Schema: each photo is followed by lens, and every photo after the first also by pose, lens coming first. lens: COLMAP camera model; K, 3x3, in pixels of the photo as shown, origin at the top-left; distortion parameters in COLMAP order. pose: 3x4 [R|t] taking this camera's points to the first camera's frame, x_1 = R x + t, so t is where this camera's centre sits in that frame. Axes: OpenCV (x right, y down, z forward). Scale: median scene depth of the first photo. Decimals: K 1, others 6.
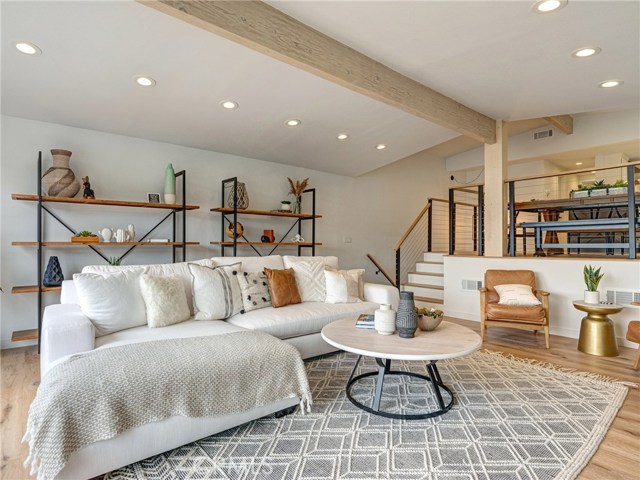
lens RADIAL K [[345.2, 0, 320.0], [0, 345.2, 240.0], [0, 0, 1]] dist [-0.001041, 0.000520]
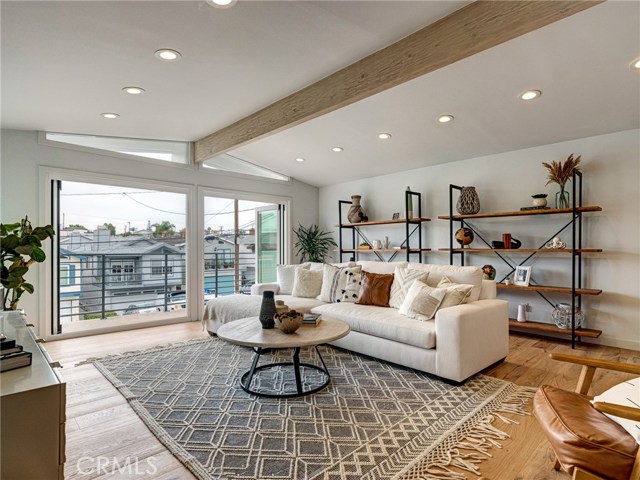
lens RADIAL K [[348.1, 0, 320.0], [0, 348.1, 240.0], [0, 0, 1]] dist [0.000748, 0.000070]
pose [[0.073506, -0.033570, -0.996730, 0.833350], [0.012678, 0.999384, -0.032725, 0.010068], [0.997214, -0.010231, 0.073886, 0.610705]]
